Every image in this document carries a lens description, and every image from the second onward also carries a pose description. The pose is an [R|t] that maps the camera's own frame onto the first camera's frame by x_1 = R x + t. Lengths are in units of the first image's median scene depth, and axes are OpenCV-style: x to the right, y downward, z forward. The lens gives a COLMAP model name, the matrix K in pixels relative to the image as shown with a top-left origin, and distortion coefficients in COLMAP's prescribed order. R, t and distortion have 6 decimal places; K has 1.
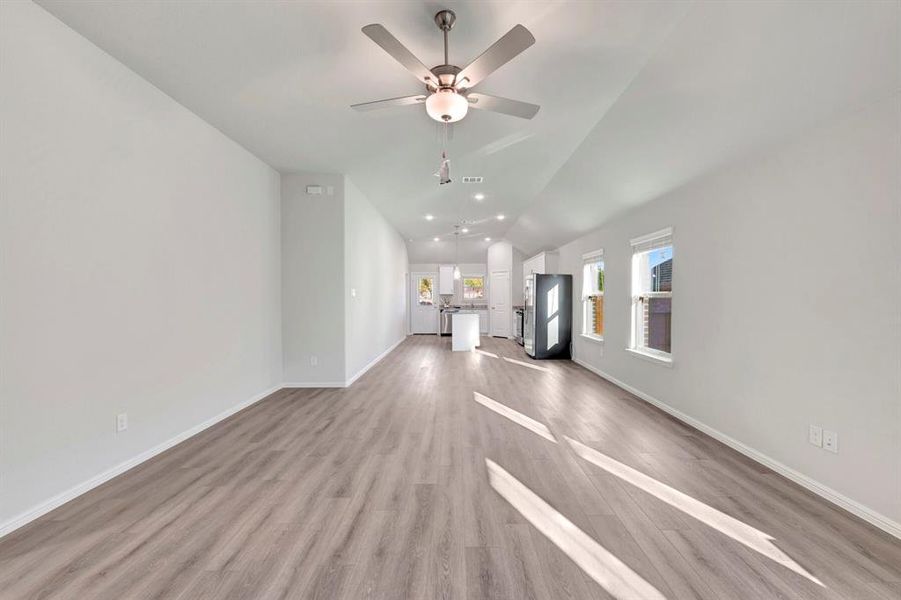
lens RADIAL K [[357.7, 0, 465.5], [0, 357.7, 299.6], [0, 0, 1]] dist [0.000886, 0.000004]
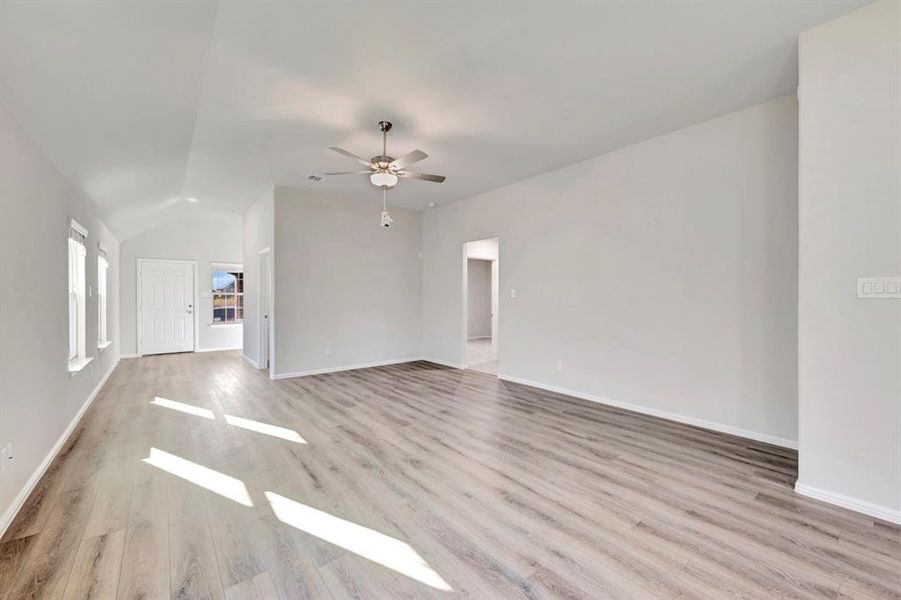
lens RADIAL K [[356.9, 0, 450.5], [0, 356.9, 300.0], [0, 0, 1]] dist [0.000621, 0.000005]
pose [[-0.794113, 0.006564, -0.607735, 0.306205], [-0.004647, 0.999847, 0.016870, -0.009885], [0.607753, 0.016221, -0.793961, 1.096331]]
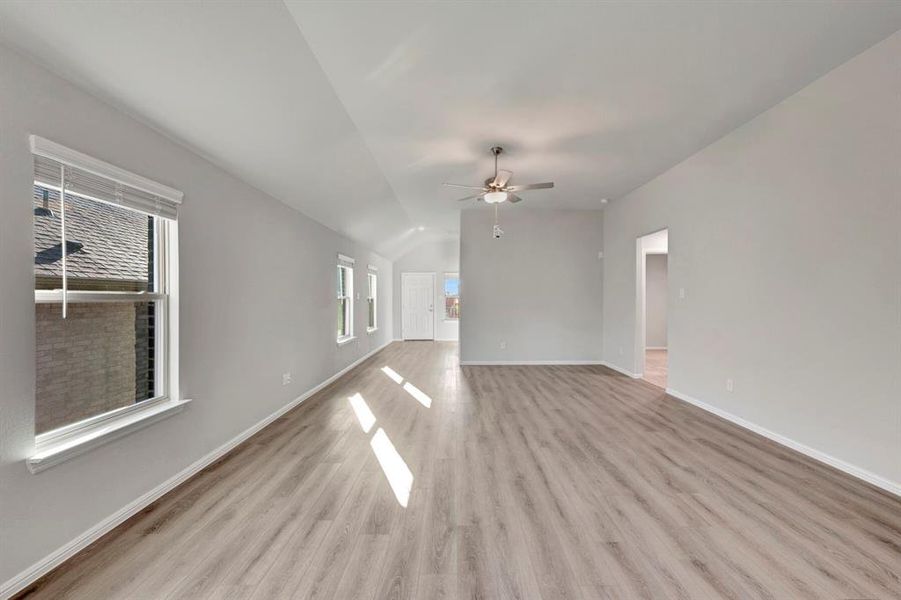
lens RADIAL K [[360.8, 0, 453.6], [0, 360.8, 302.5], [0, 0, 1]] dist [0.005251, -0.000026]
pose [[-0.999414, 0.006218, 0.033655, 0.045902], [0.006820, 0.999818, 0.017805, -0.010068], [-0.033538, 0.018024, -0.999275, 1.287446]]
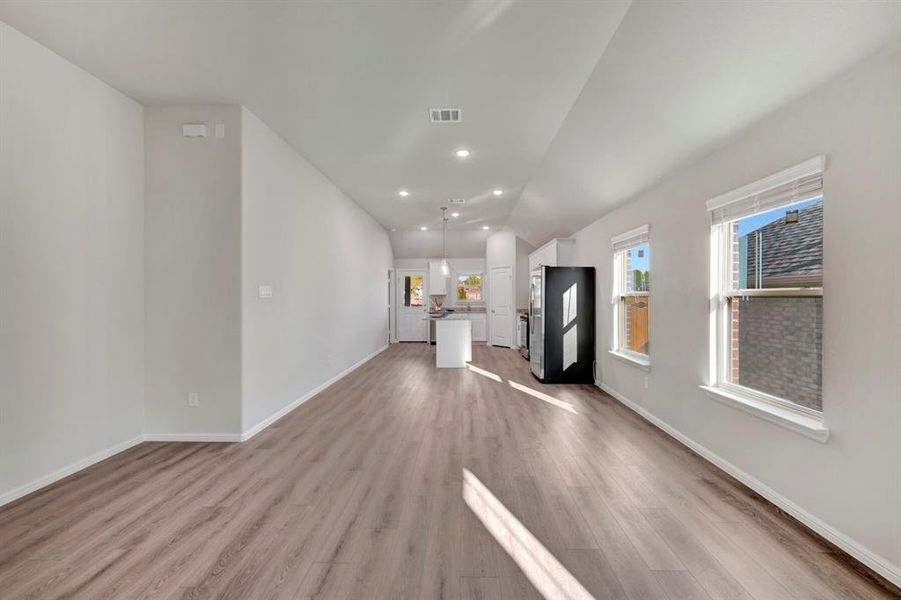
lens RADIAL K [[355.8, 0, 460.5], [0, 355.8, 296.7], [0, 0, 1]] dist [-0.000431, -0.000041]
pose [[0.999333, -0.000347, -0.036517, 0.073203], [-0.000047, 0.999942, -0.010789, -0.003232], [0.036518, 0.010784, 0.999275, 0.386452]]
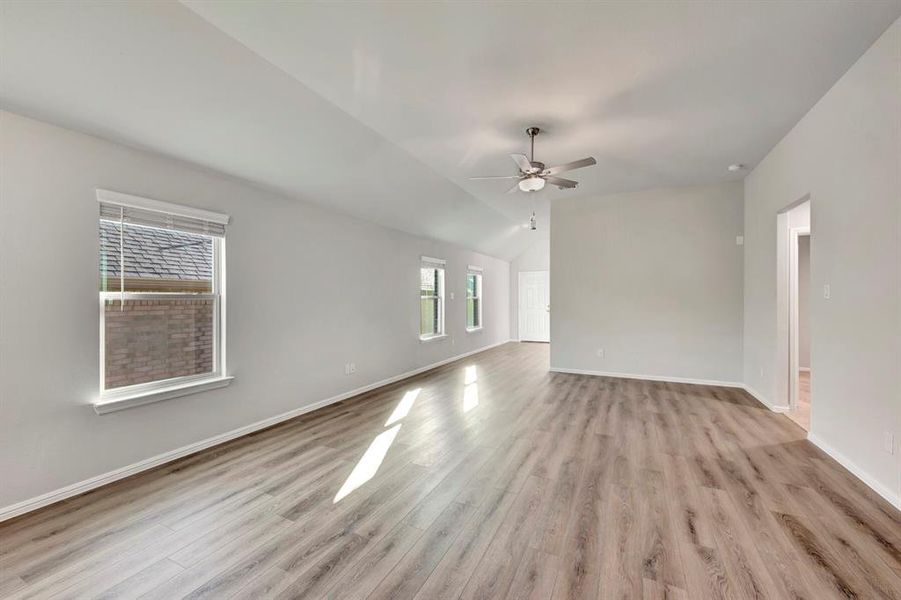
lens RADIAL K [[360.5, 0, 453.2], [0, 360.5, 300.9], [0, 0, 1]] dist [0.001352, 0.000264]
pose [[-0.885654, 0.000292, 0.464345, -0.224544], [0.006307, 0.999915, 0.011399, -0.008452], [-0.464302, 0.013024, -0.885581, 1.179425]]
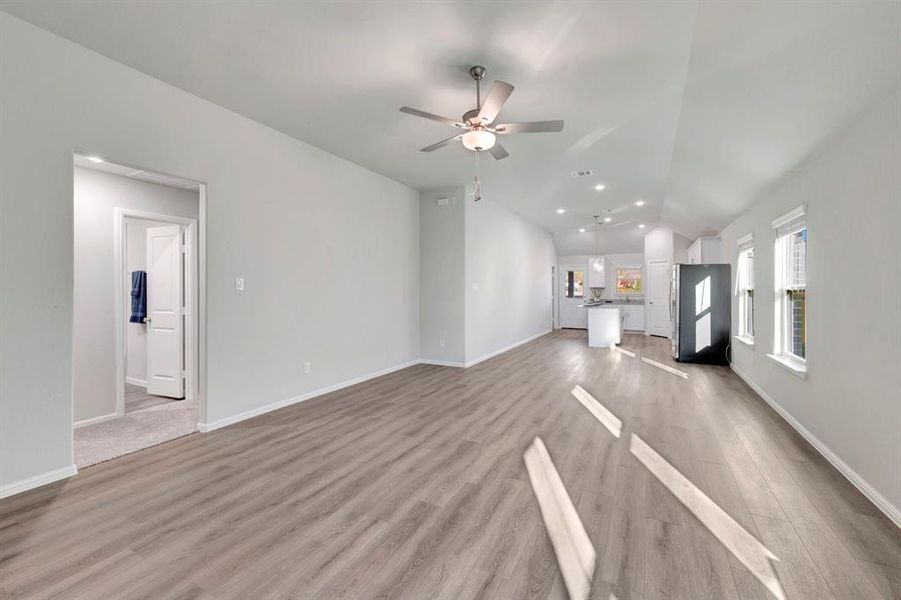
lens RADIAL K [[374.1, 0, 463.2], [0, 374.1, 287.1], [0, 0, 1]] dist [0.000936, 0.000015]
pose [[0.883729, -0.000386, -0.467998, 0.229350], [-0.006699, 0.999887, -0.013475, -0.000566], [0.467950, 0.015043, 0.883627, -0.081940]]
